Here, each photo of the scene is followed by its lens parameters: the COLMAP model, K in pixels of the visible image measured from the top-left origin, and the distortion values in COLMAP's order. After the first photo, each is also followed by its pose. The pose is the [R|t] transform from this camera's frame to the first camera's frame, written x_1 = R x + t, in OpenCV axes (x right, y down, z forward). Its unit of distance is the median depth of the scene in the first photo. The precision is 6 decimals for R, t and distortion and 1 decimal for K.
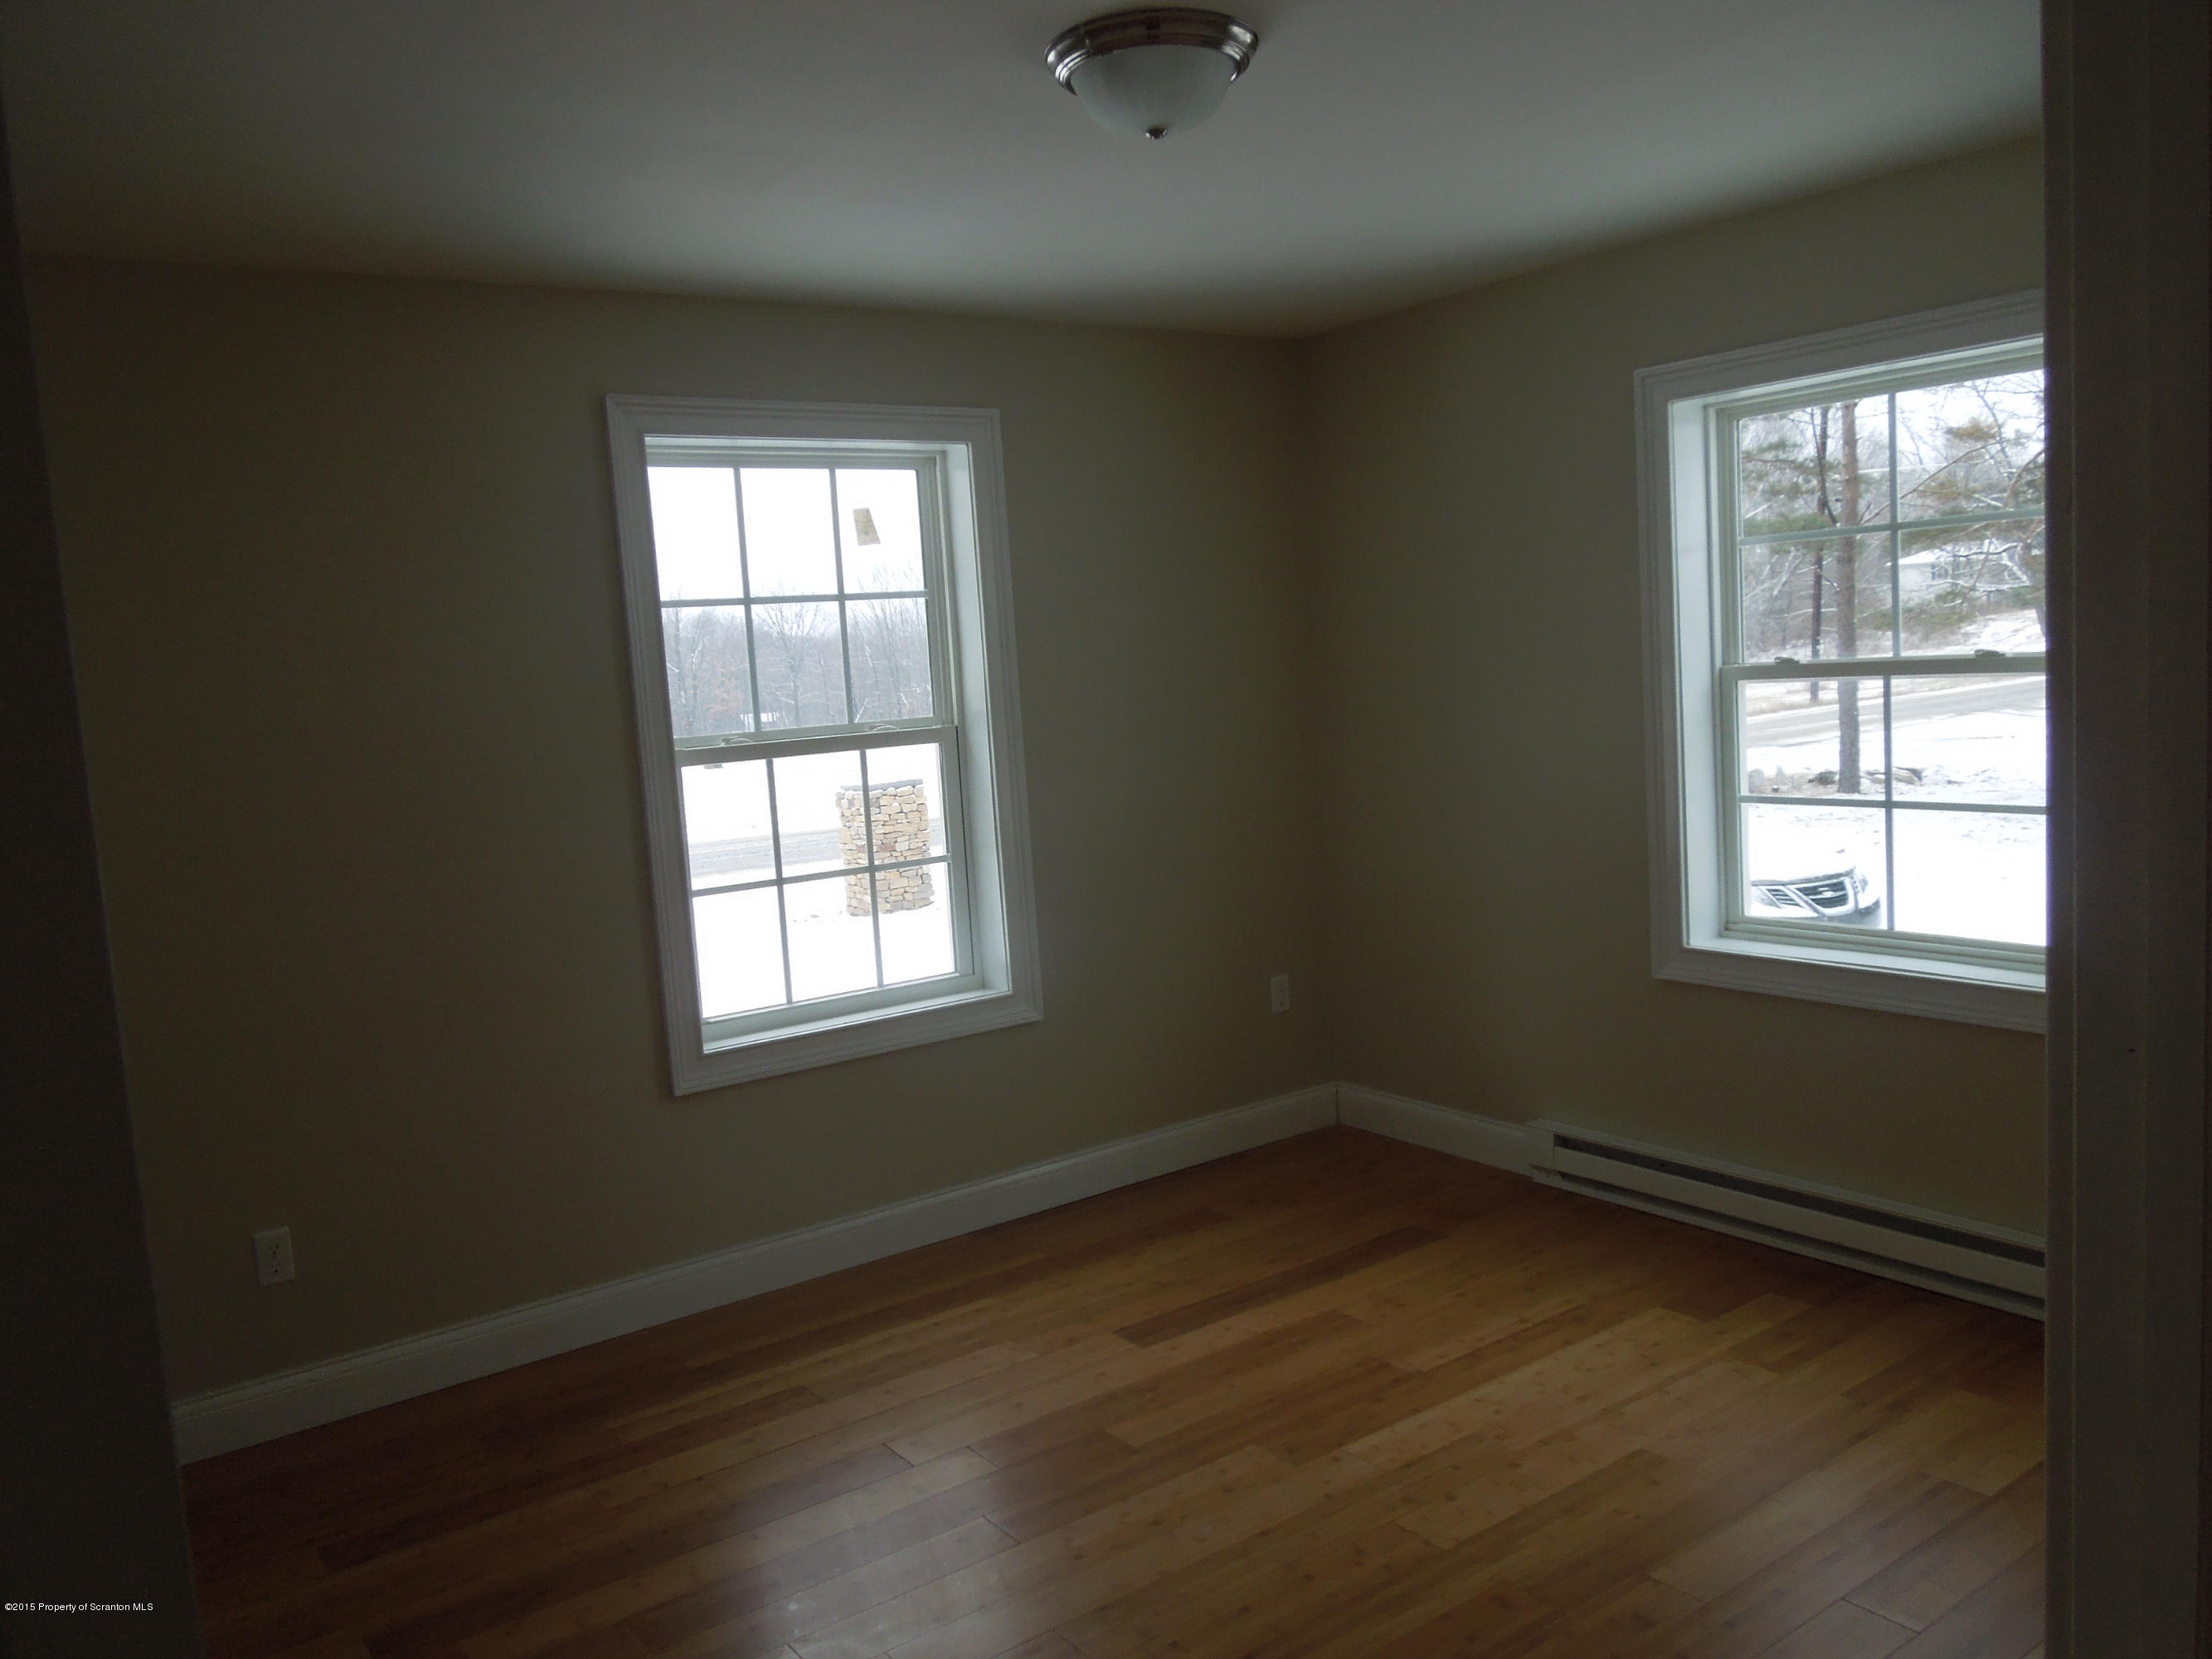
lens RADIAL K [[1679.5, 0, 1115.3], [0, 1679.5, 830.8], [0, 0, 1]] dist [-0.004094, -0.000573]
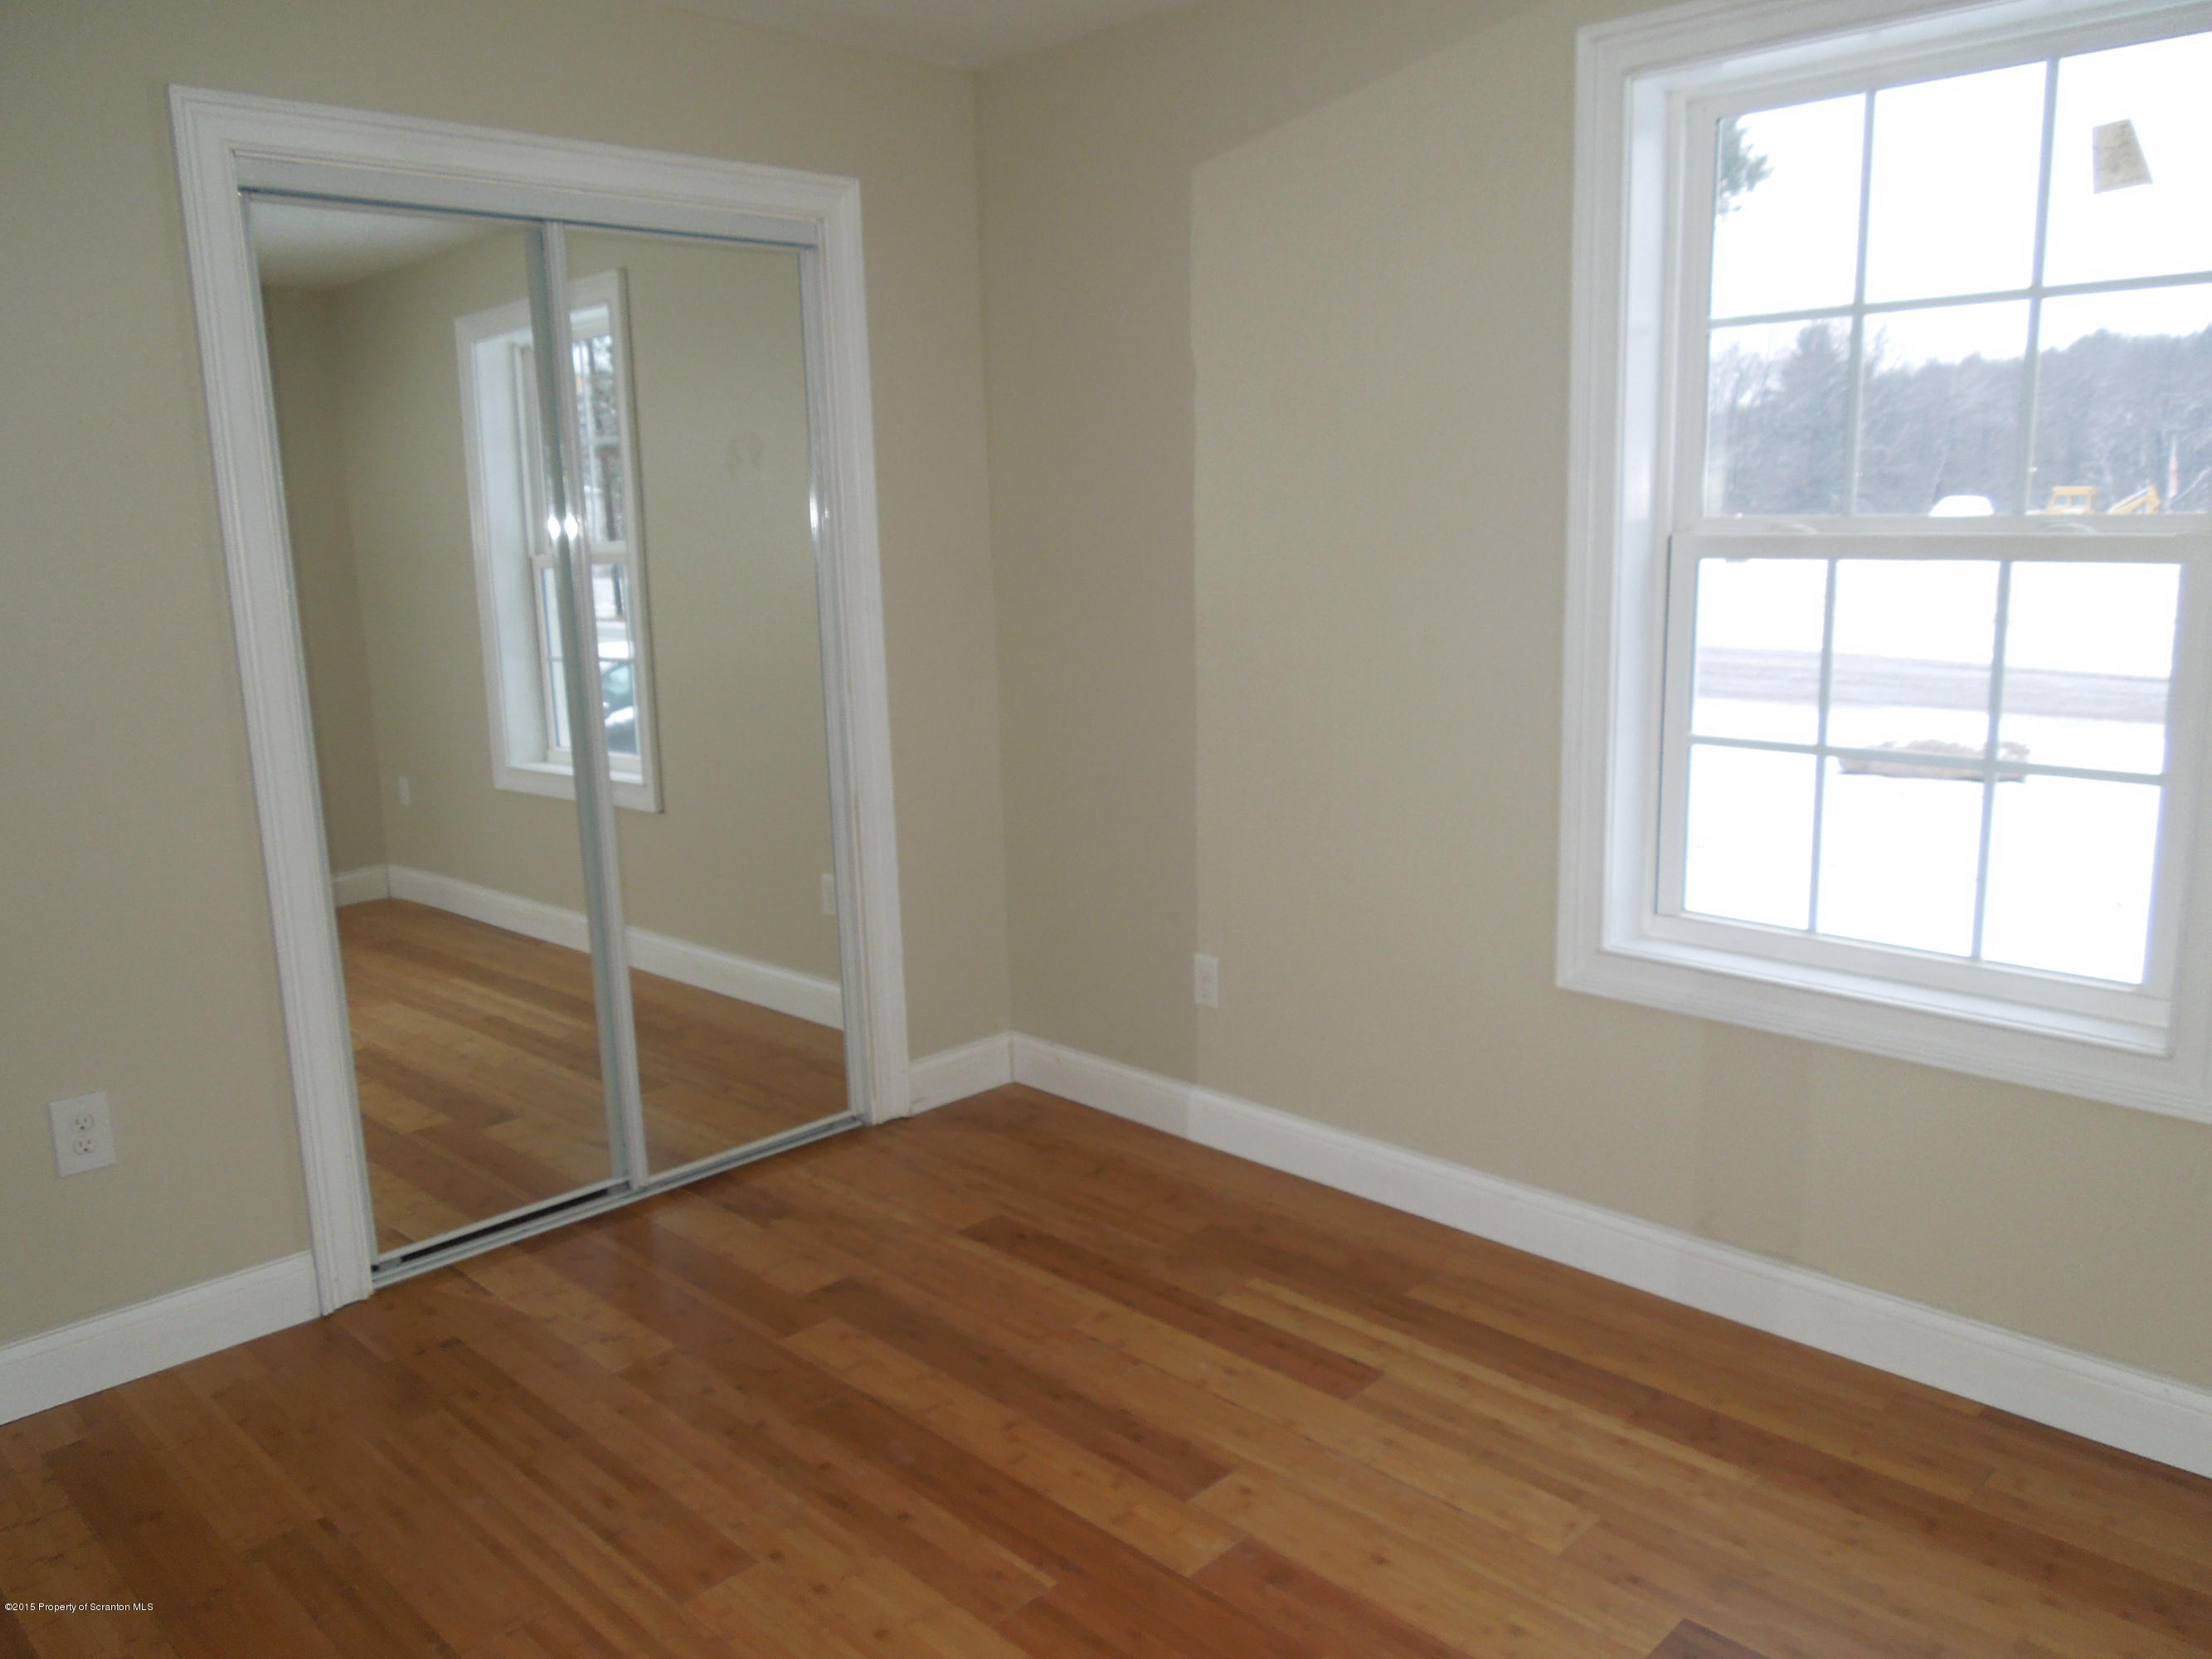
lens RADIAL K [[1679.5, 0, 1115.3], [0, 1679.5, 830.8], [0, 0, 1]] dist [-0.004094, -0.000573]
pose [[0.164241, 0.244960, -0.955521, 0.401564], [-0.101045, 0.967757, 0.230728, -0.064135], [0.981231, 0.058655, 0.183697, 0.626771]]
